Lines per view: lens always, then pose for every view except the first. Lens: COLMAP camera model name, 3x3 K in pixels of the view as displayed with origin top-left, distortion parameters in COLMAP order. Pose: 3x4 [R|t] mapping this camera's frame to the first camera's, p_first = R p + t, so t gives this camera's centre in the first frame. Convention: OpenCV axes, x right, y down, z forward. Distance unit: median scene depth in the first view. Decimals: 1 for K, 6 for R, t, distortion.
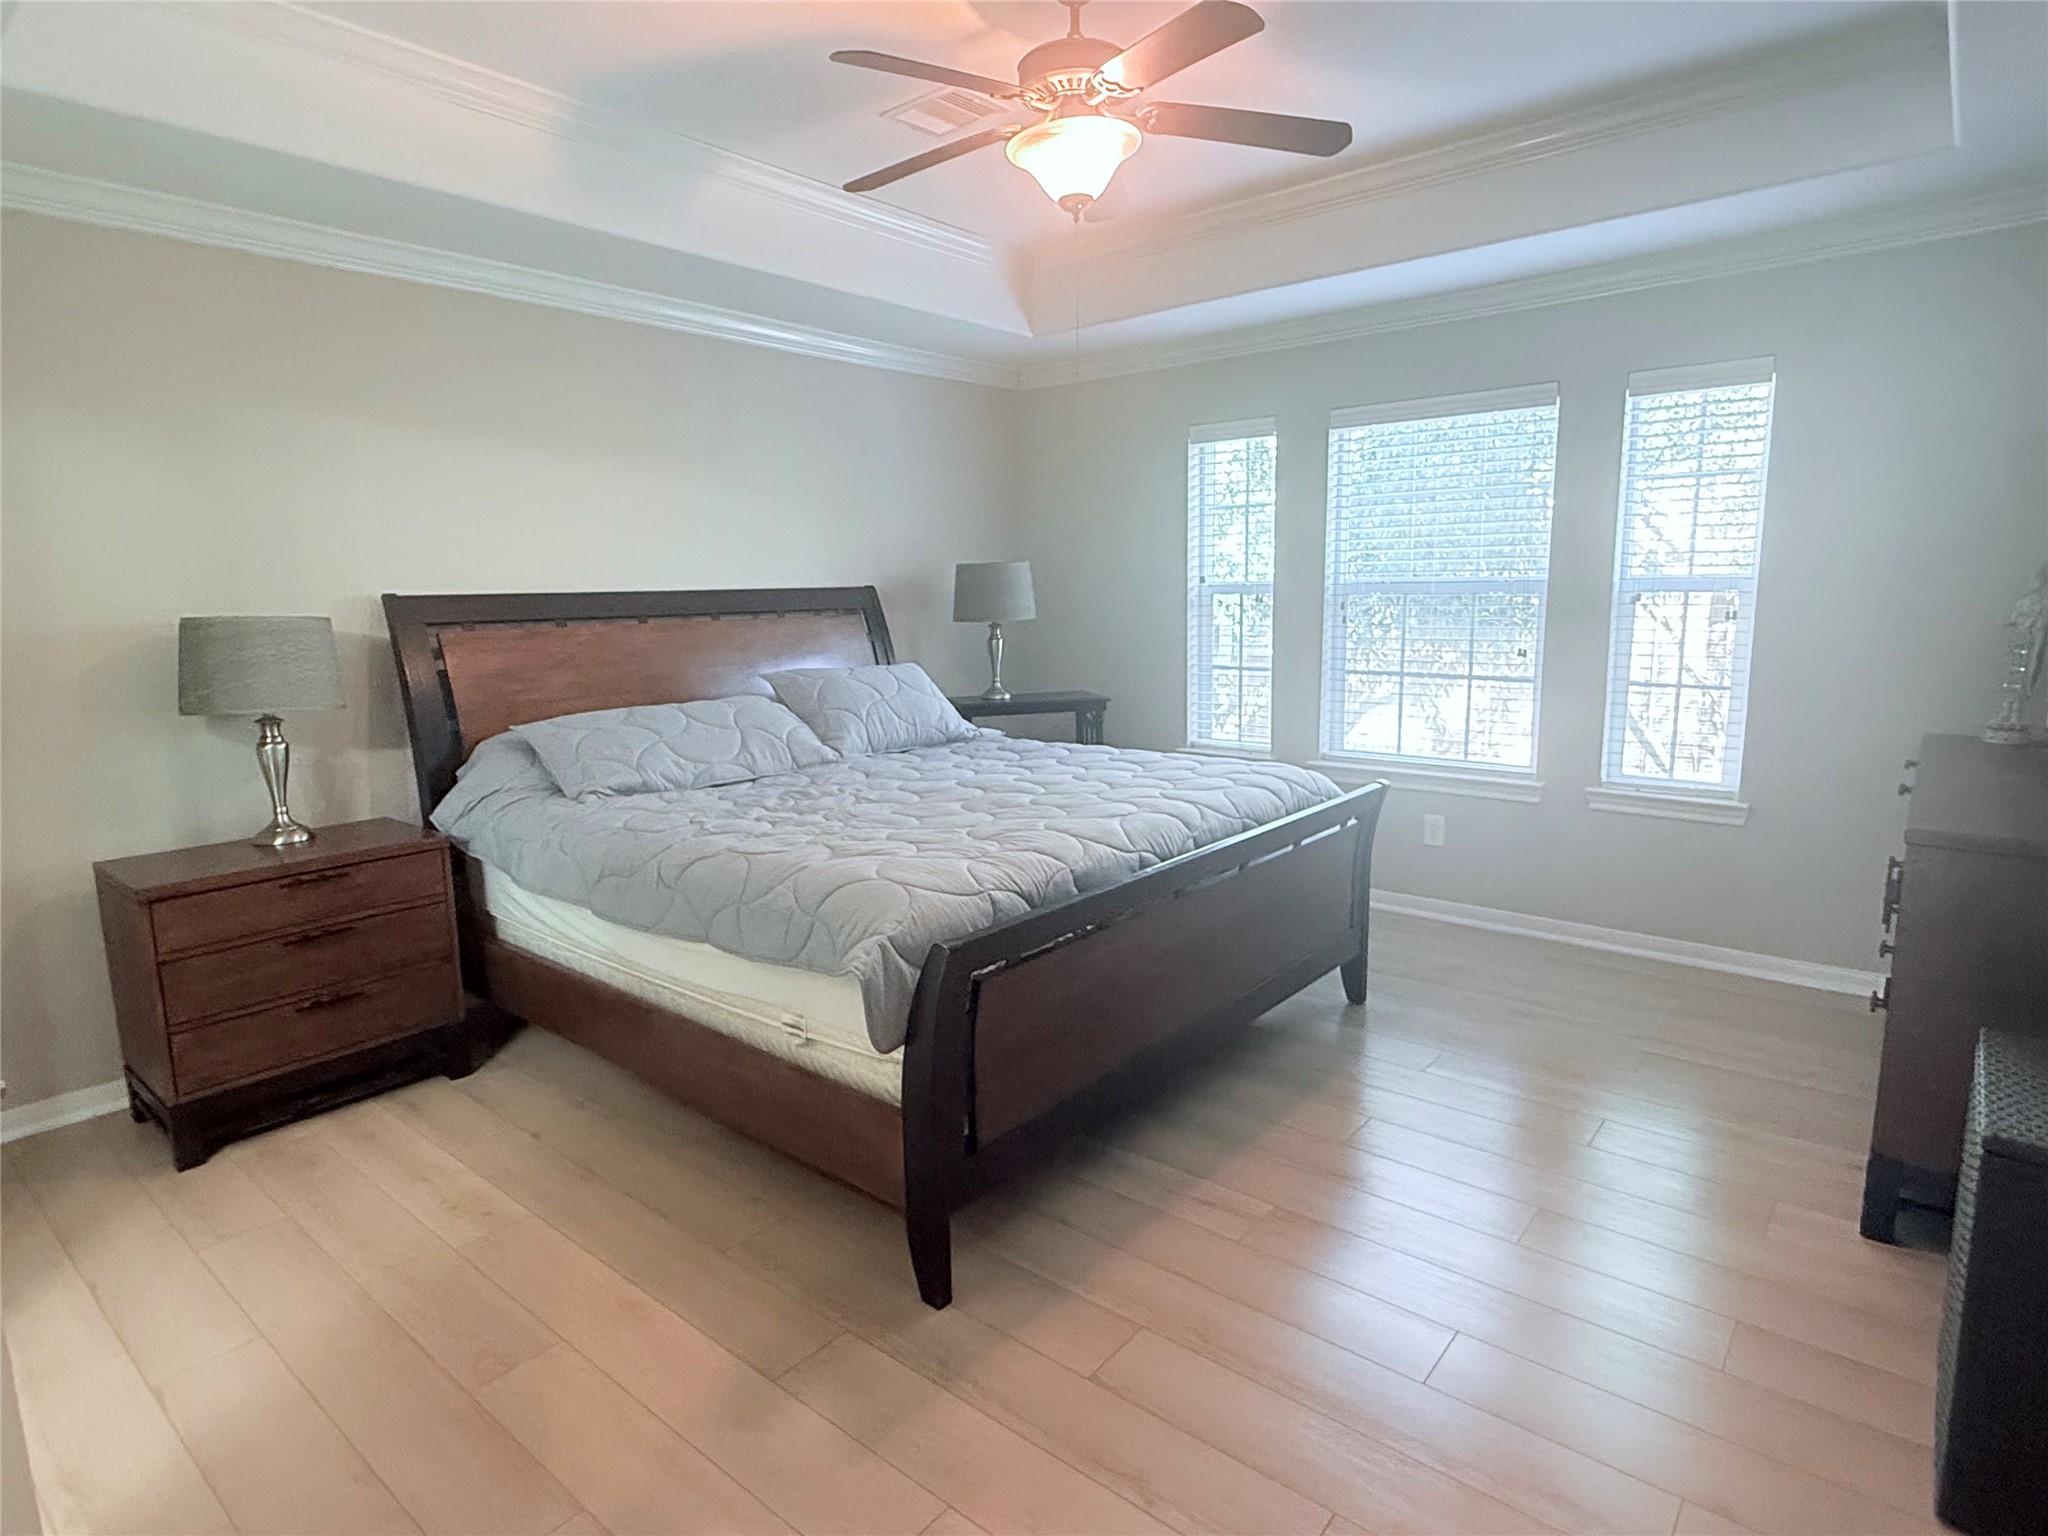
lens RADIAL K [[1122.8, 0, 1015.6], [0, 1122.8, 772.0], [0, 0, 1]] dist [-0.005993, -0.000874]
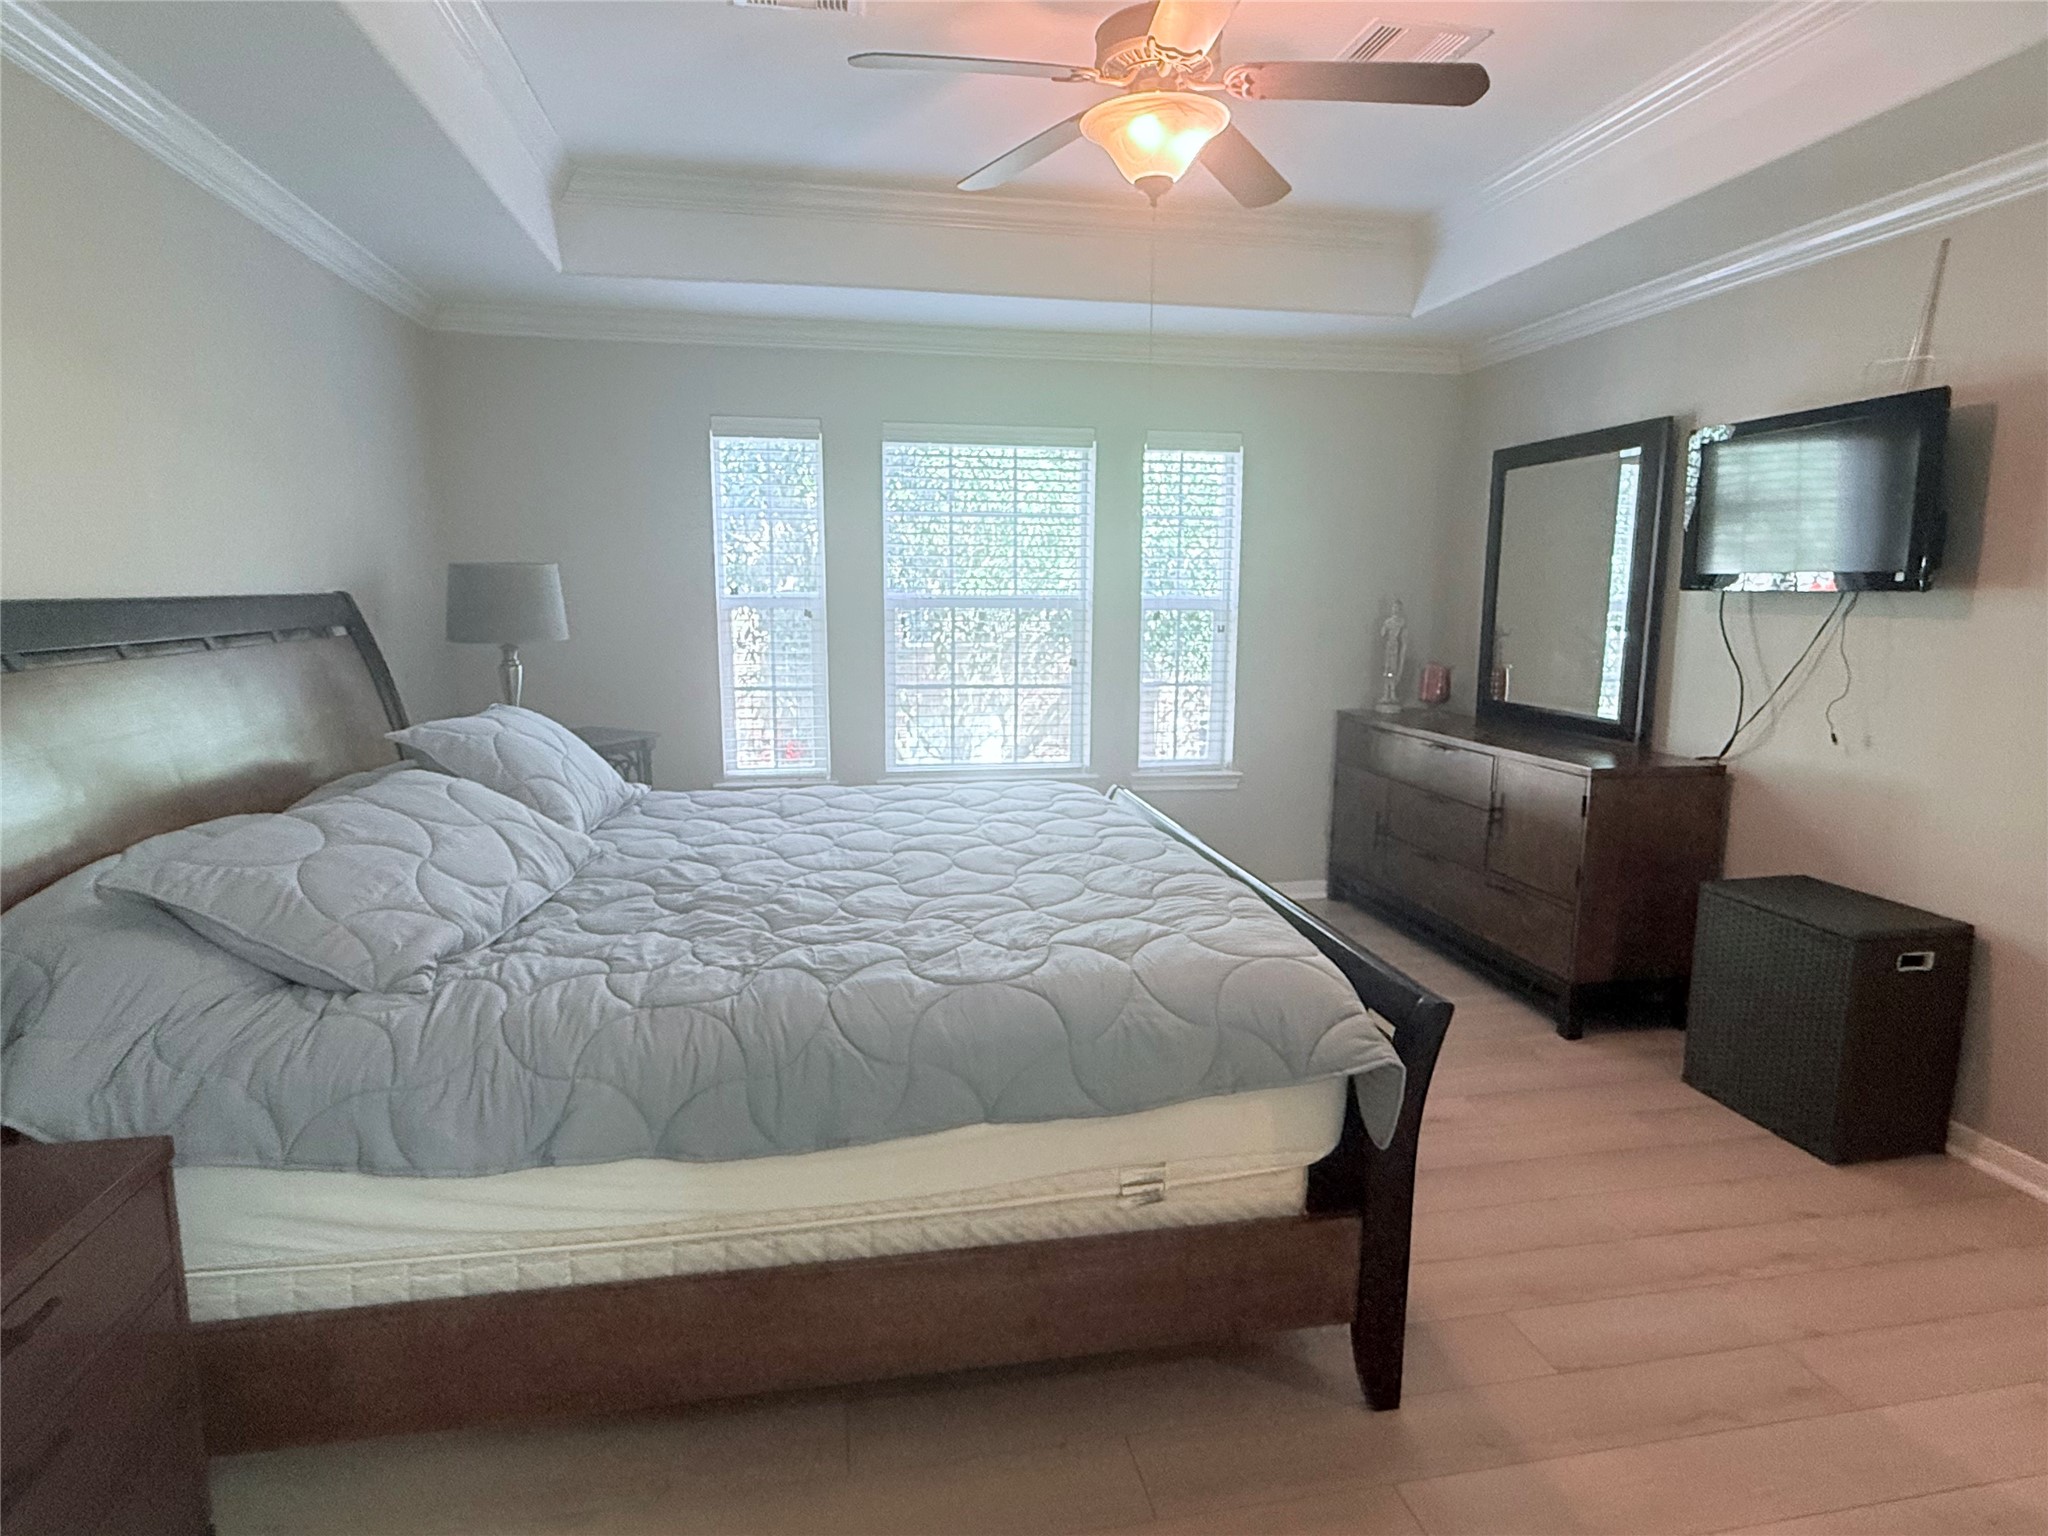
lens RADIAL K [[1122.8, 0, 1020.4], [0, 1122.8, 762.2], [0, 0, 1]] dist [-0.005993, -0.000874]
pose [[0.635277, -0.099183, 0.765889, -0.453130], [0.111574, 0.993102, 0.036060, -0.052164], [-0.764182, 0.062545, 0.641961, 0.314487]]
